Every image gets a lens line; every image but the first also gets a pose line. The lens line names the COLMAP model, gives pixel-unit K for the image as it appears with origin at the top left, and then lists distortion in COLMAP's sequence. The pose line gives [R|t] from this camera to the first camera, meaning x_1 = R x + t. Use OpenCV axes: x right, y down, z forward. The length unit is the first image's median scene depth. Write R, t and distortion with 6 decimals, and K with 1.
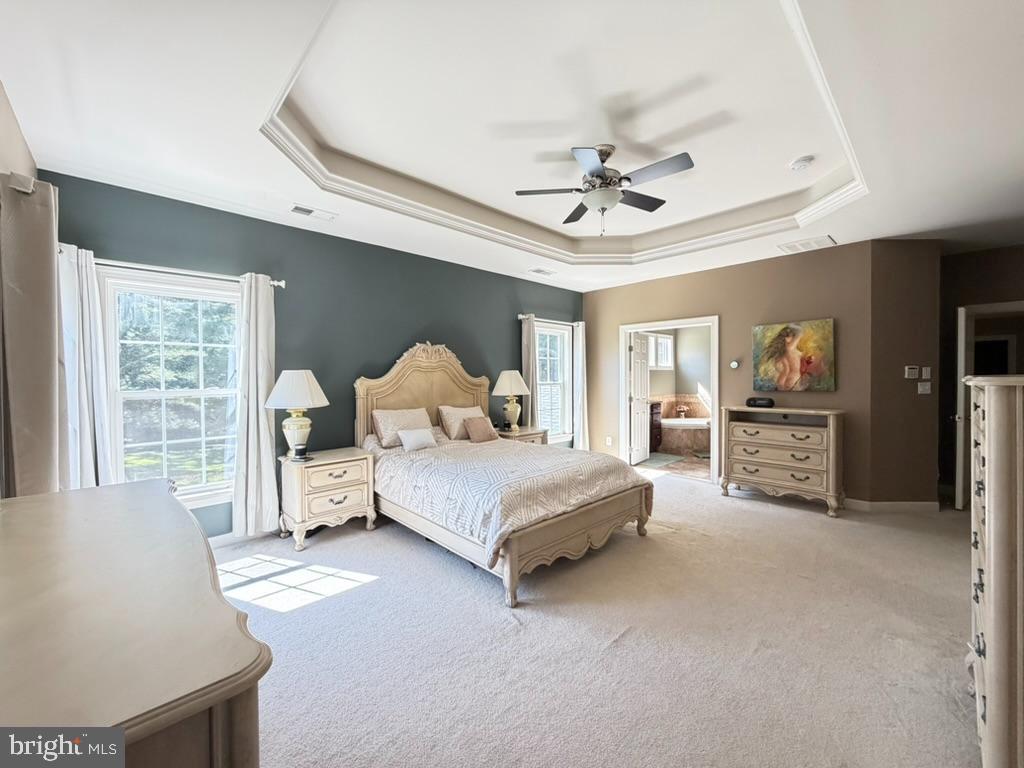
lens RADIAL K [[406.4, 0, 511.5], [0, 406.4, 379.2], [0, 0, 1]] dist [-0.000063, 0.000474]
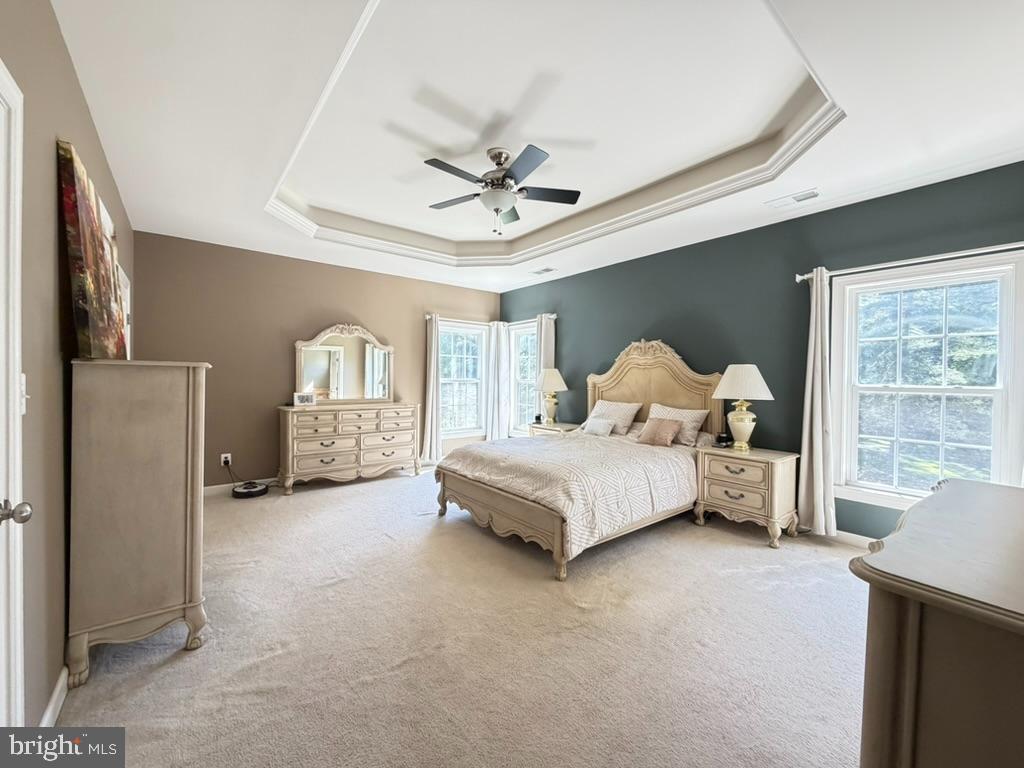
lens RADIAL K [[406.4, 0, 511.4], [0, 406.4, 382.7], [0, 0, 1]] dist [-0.000063, 0.000474]
pose [[-0.087844, 0.031124, -0.995648, 0.845047], [-0.003777, 0.999494, 0.031577, -0.013492], [0.996127, 0.006534, -0.087682, 0.753687]]
